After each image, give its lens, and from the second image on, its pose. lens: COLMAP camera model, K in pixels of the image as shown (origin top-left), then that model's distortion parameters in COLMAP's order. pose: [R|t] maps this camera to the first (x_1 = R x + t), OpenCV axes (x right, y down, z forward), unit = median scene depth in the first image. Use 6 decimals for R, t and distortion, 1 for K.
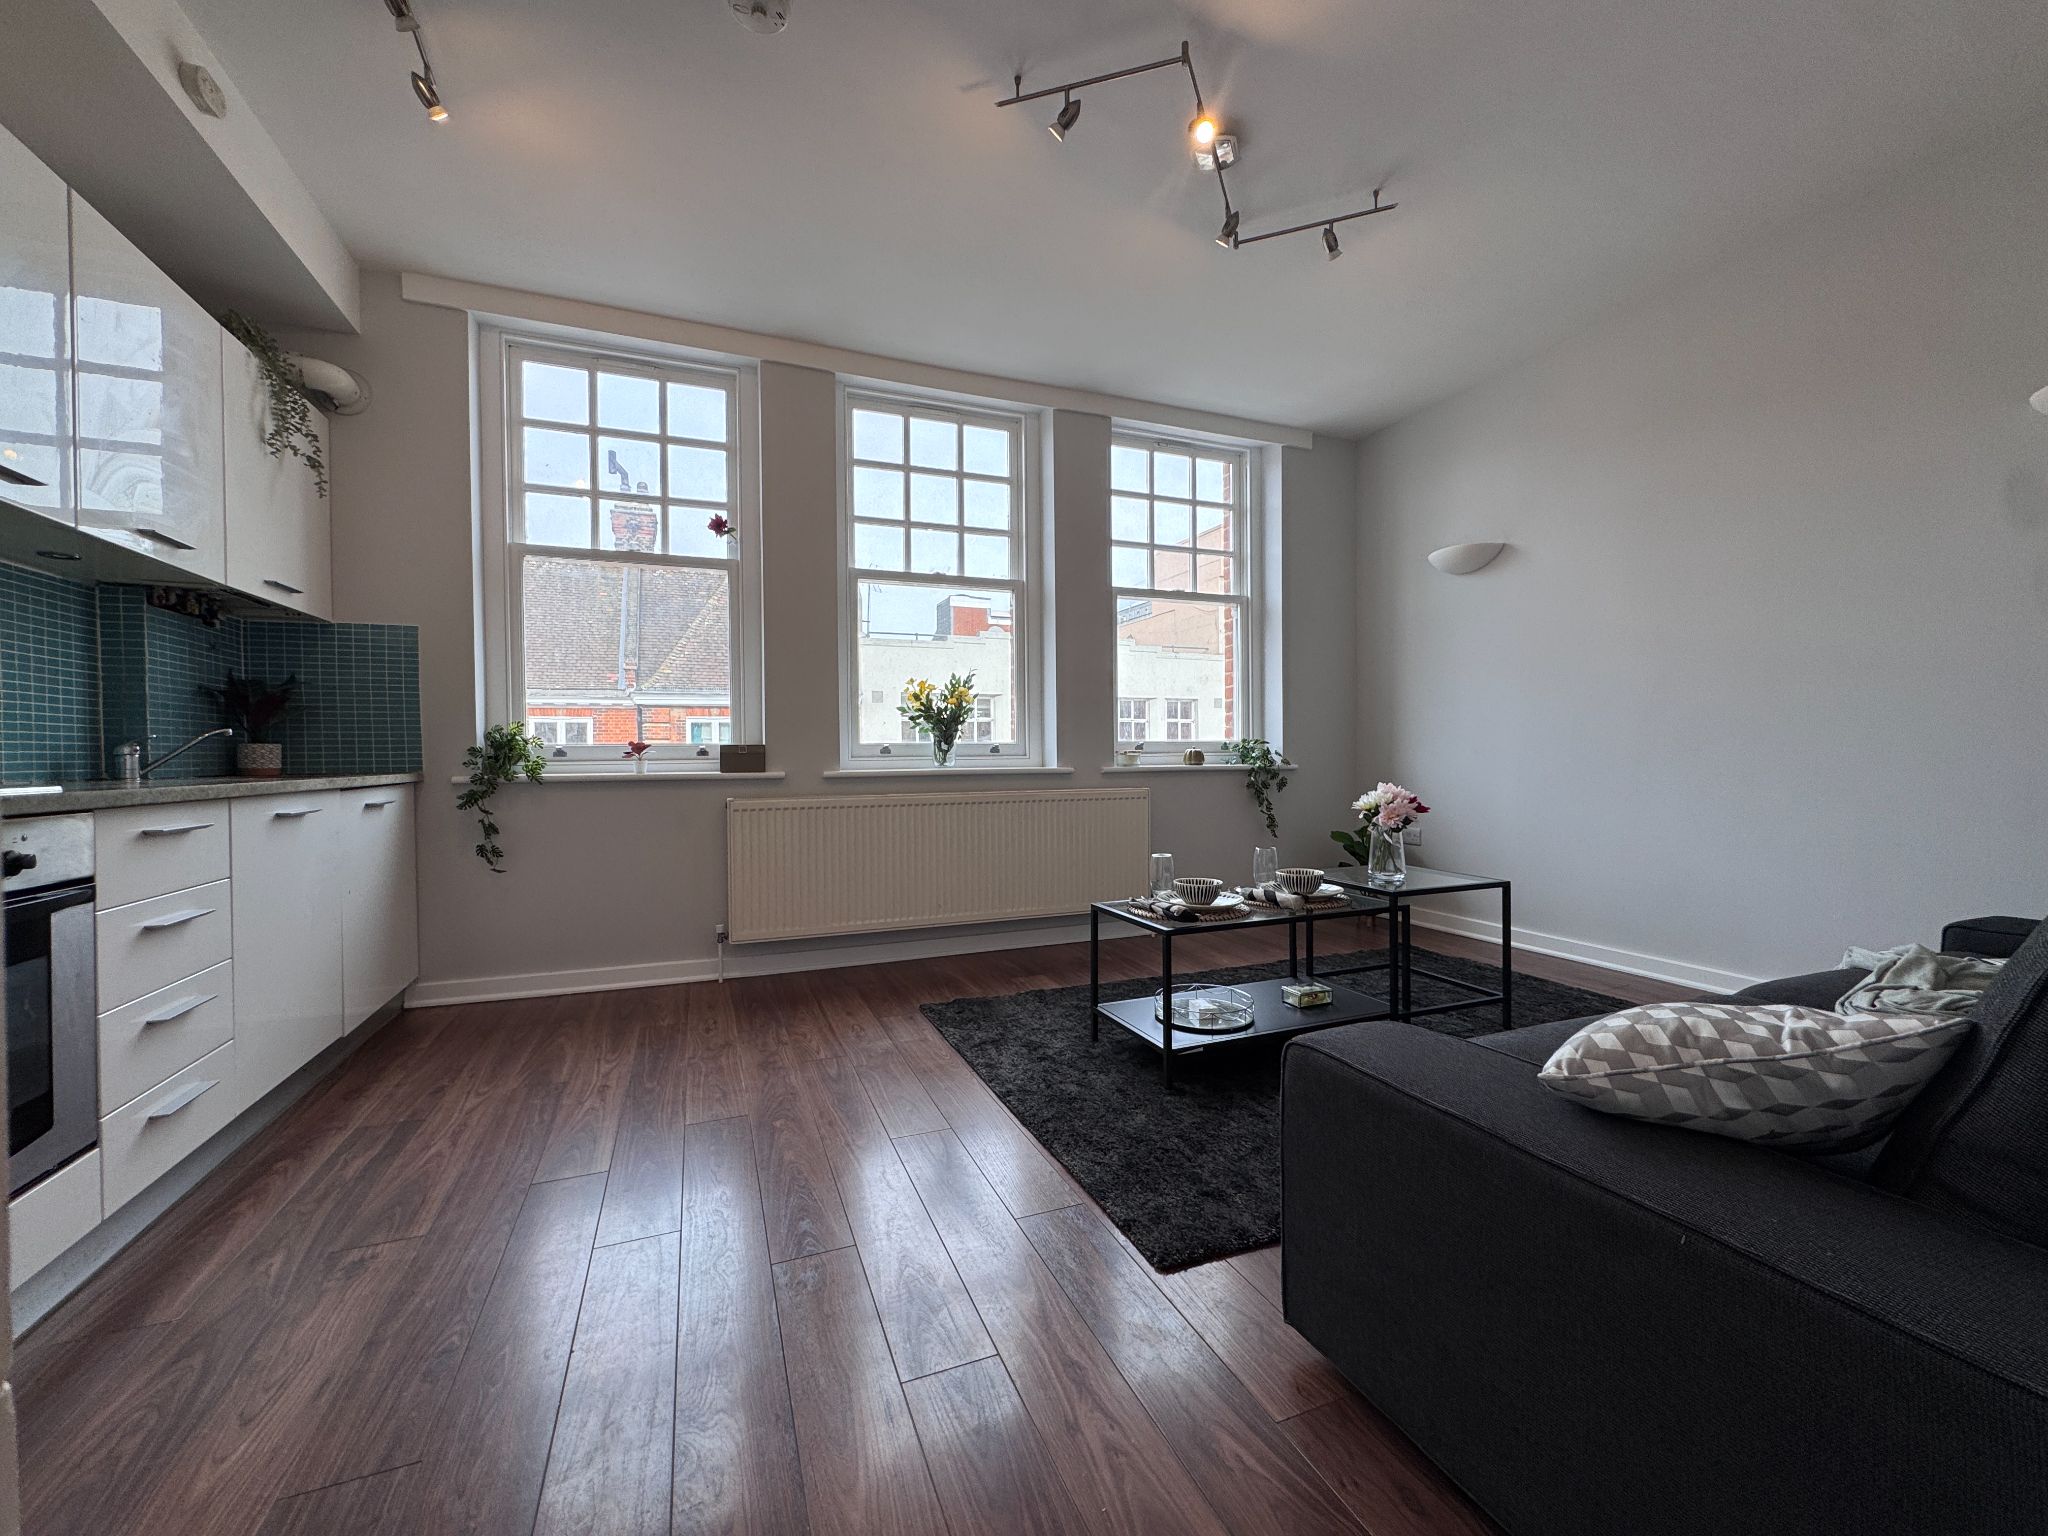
lens RADIAL K [[816.6, 0, 1025.5], [0, 816.6, 767.0], [0, 0, 1]] dist [-0.003754, 0.000046]
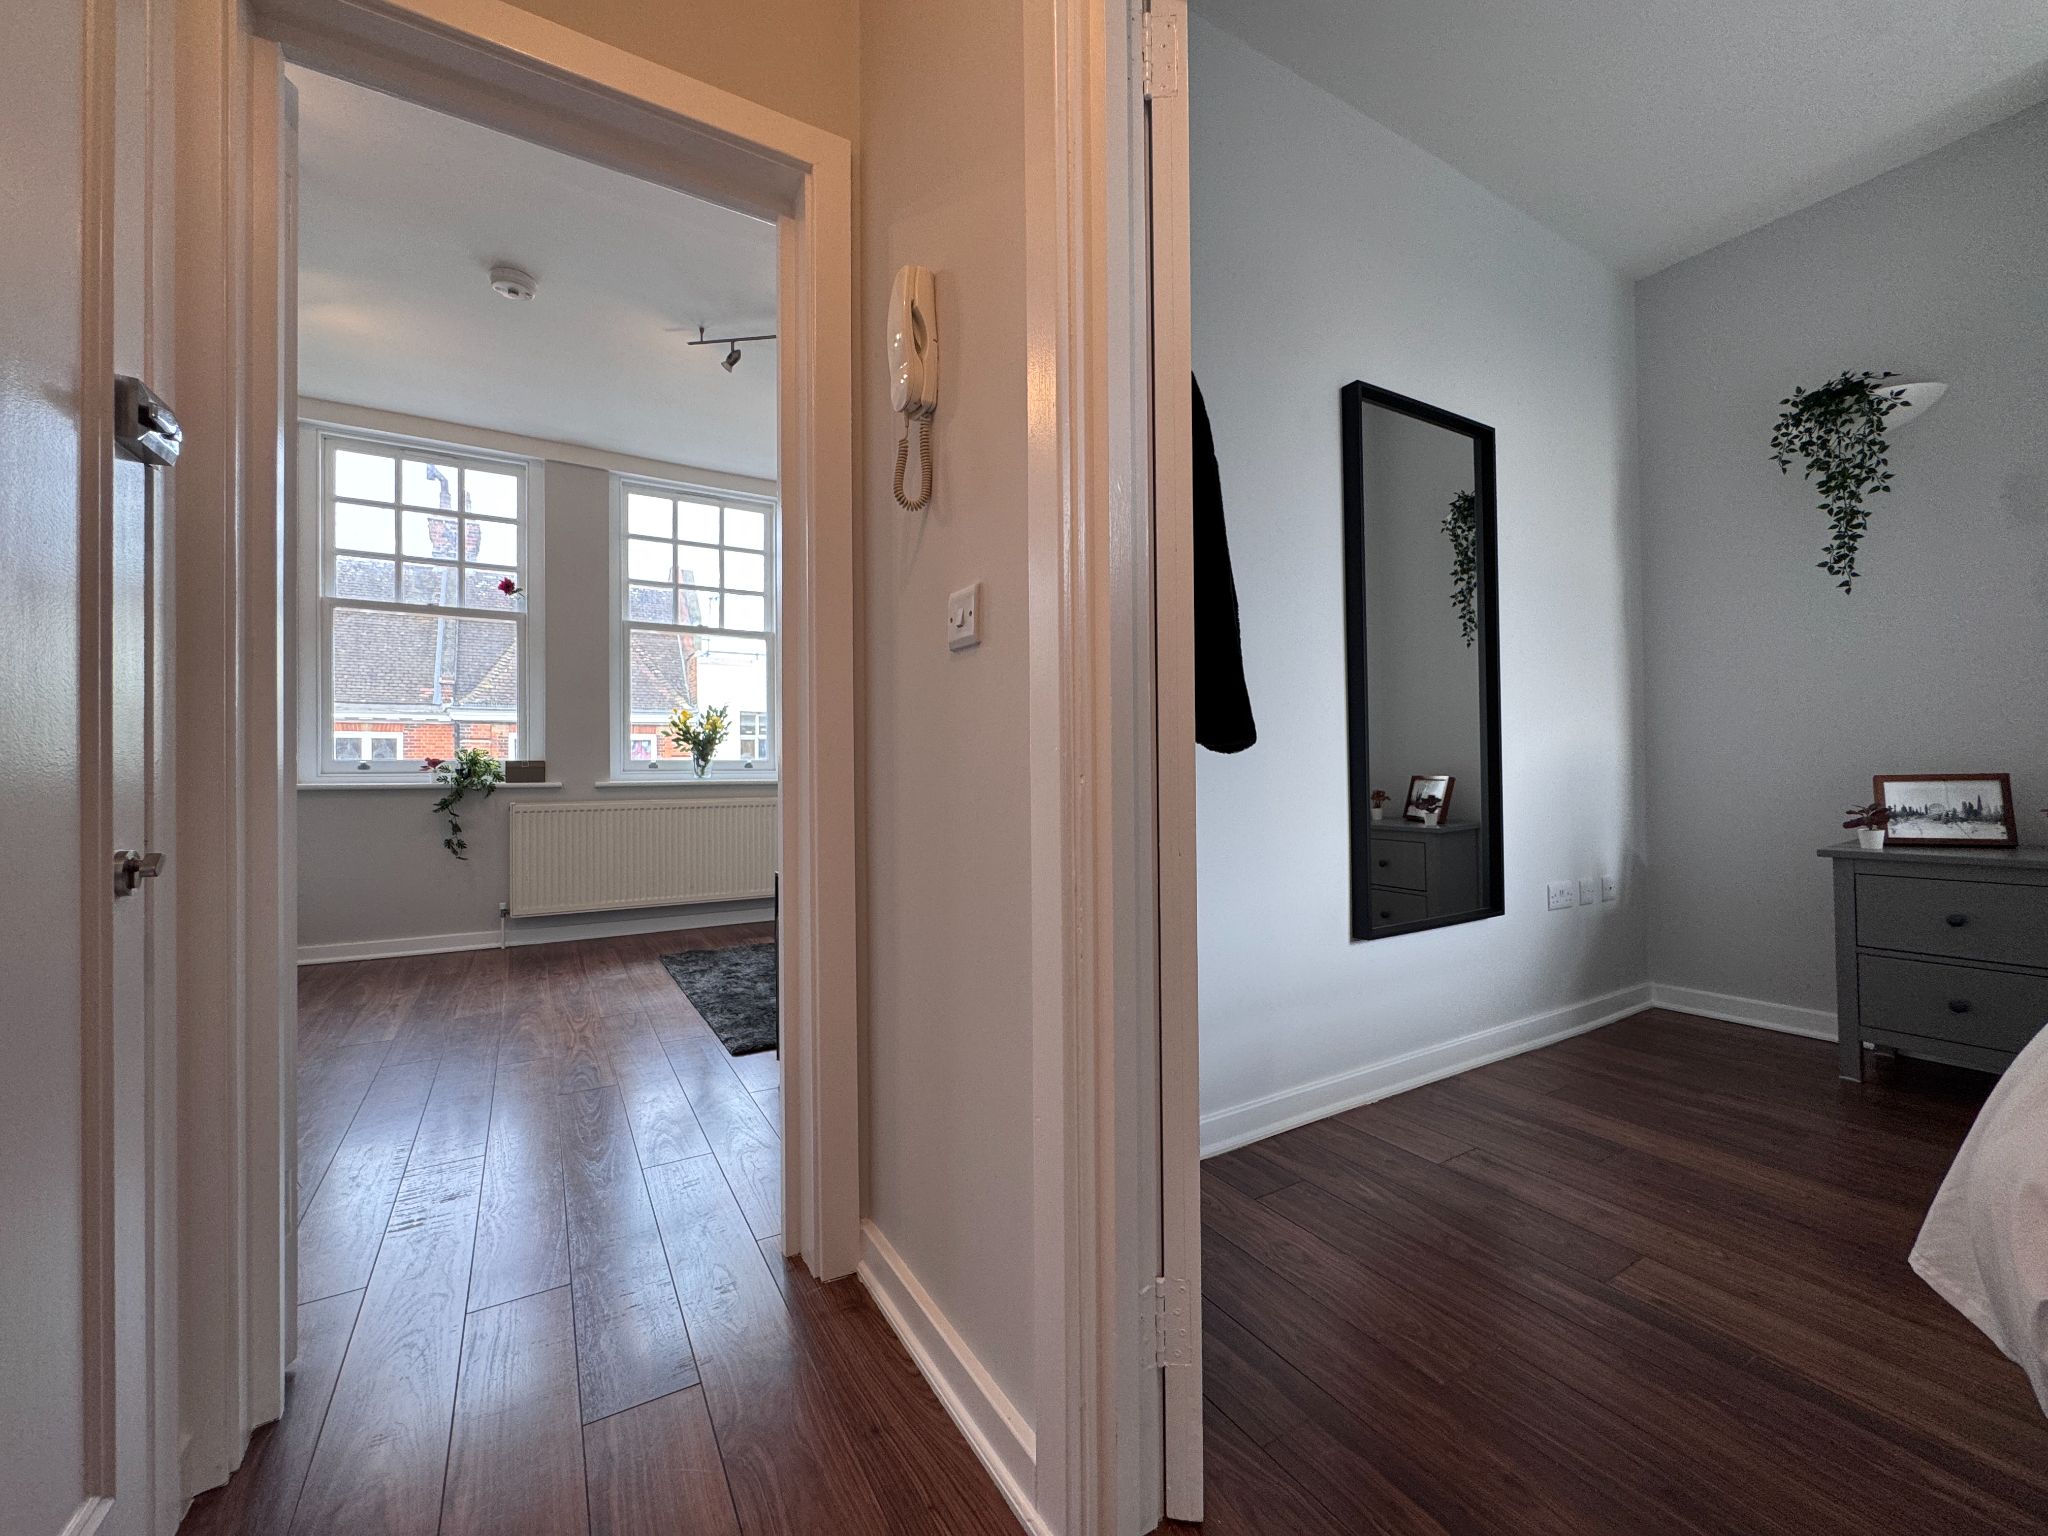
lens RADIAL K [[816.6, 0, 1024.2], [0, 816.6, 766.1], [0, 0, 1]] dist [-0.003754, 0.000046]
pose [[0.986936, 0.002023, 0.161103, 0.200755], [0.001753, 0.999727, -0.023294, 0.011173], [-0.161106, 0.023272, 0.986663, -0.349125]]
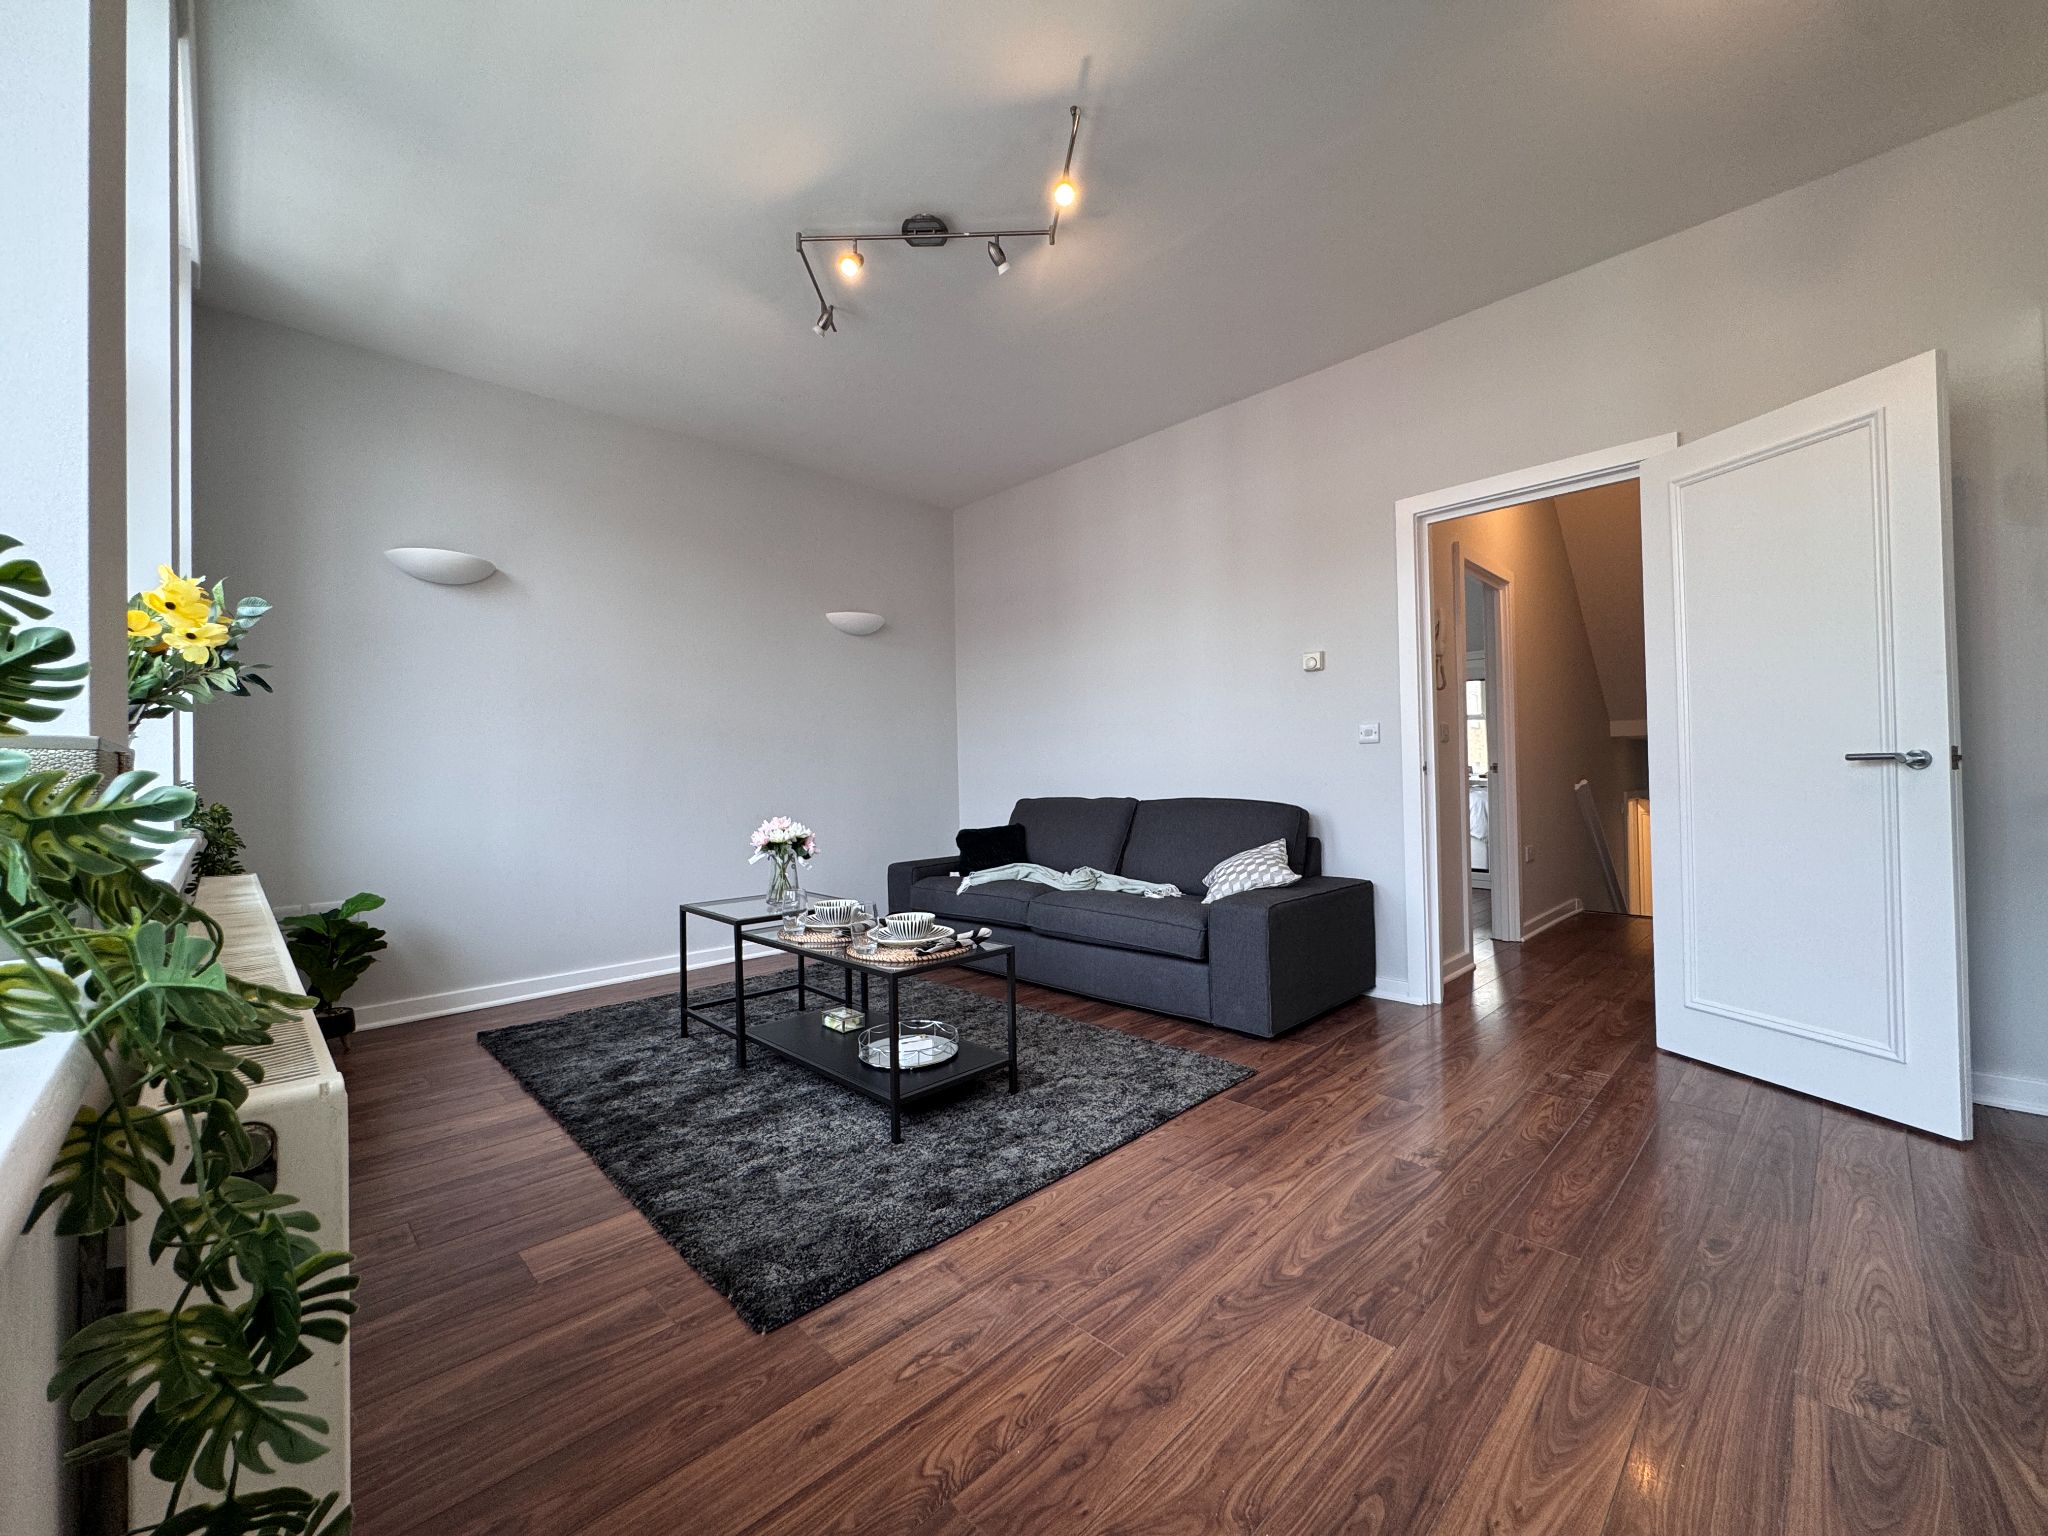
lens RADIAL K [[816.6, 0, 1023.5], [0, 816.6, 770.8], [0, 0, 1]] dist [-0.003754, 0.000046]
pose [[-0.382887, 0.026624, 0.923412, -0.508473], [0.036422, 0.999242, -0.013708, -0.012277], [-0.923077, 0.028384, -0.383566, 0.839349]]
